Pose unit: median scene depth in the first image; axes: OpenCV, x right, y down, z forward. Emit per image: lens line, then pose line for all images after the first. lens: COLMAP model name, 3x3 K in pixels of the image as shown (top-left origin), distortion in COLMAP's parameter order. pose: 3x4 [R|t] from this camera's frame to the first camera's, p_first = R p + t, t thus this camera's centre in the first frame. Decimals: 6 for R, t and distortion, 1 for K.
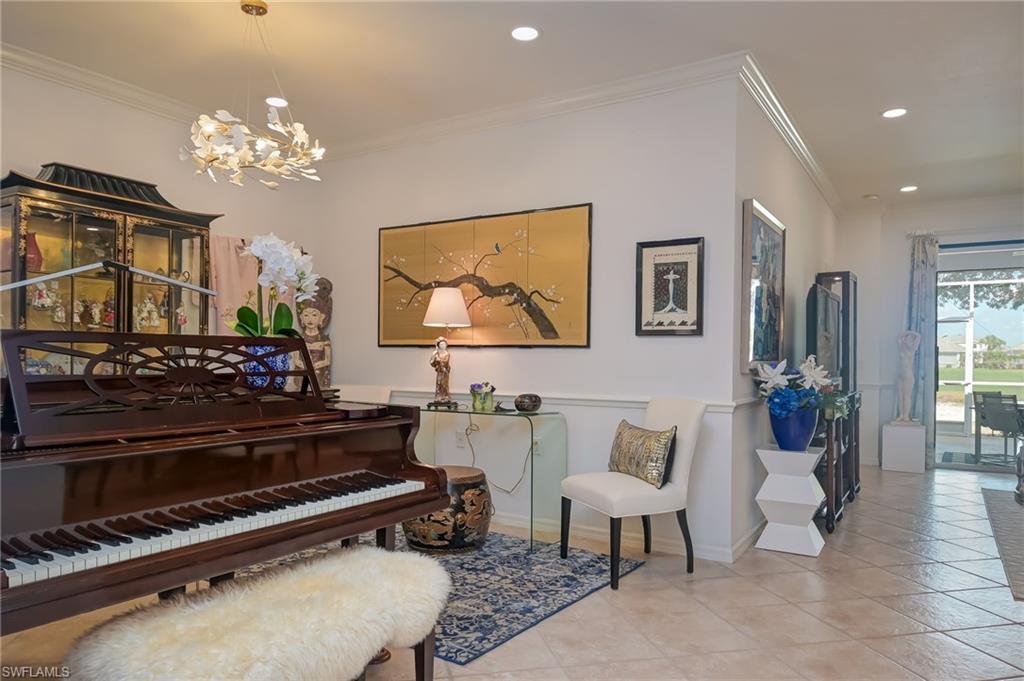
lens RADIAL K [[671.3, 0, 511.2], [0, 671.3, 369.2], [0, 0, 1]] dist [0.005272, -0.000800]
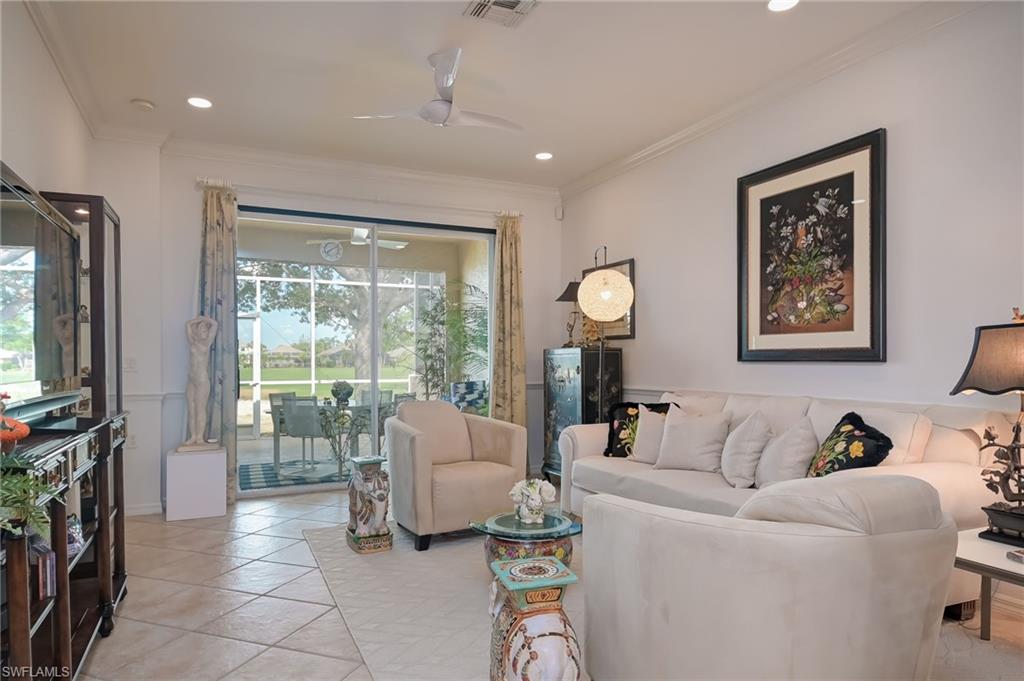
lens RADIAL K [[623.4, 0, 510.3], [0, 623.4, 355.4], [0, 0, 1]] dist [0.002914, -0.002745]
pose [[0.533584, -0.001997, 0.845745, 0.206003], [0.022580, 0.999674, -0.011885, -0.000614], [-0.845445, 0.025439, 0.533456, 0.370523]]
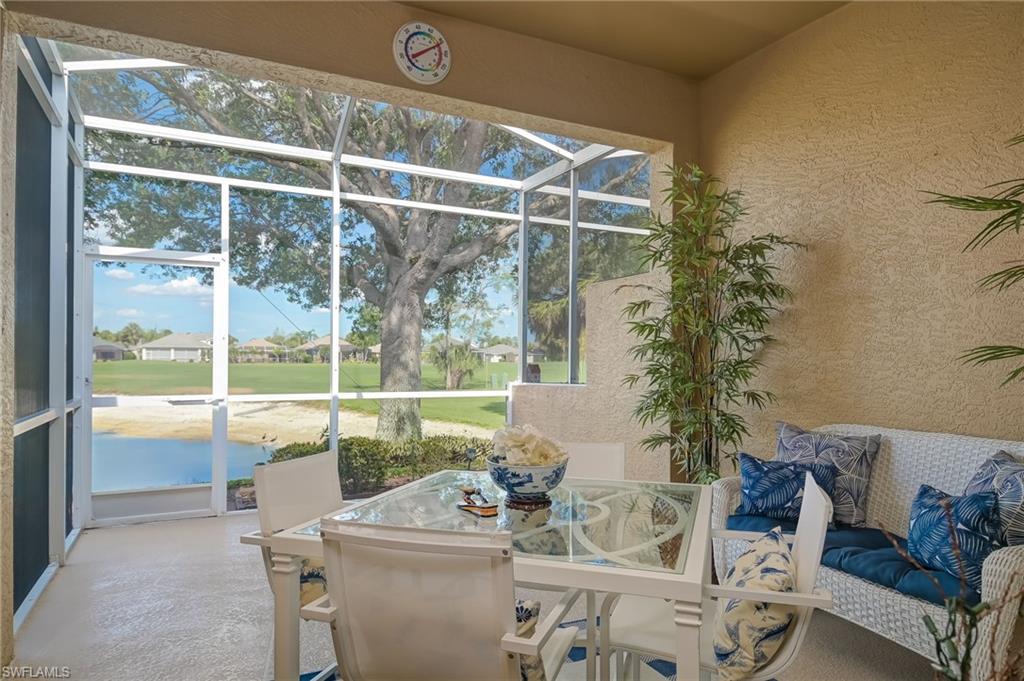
lens RADIAL K [[623.4, 0, 510.3], [0, 623.4, 355.4], [0, 0, 1]] dist [0.002914, -0.002745]
pose [[0.500001, -0.001221, 0.866024, 0.910351], [0.013184, 0.999894, -0.006202, -0.010468], [-0.865924, 0.014518, 0.499964, 1.332092]]
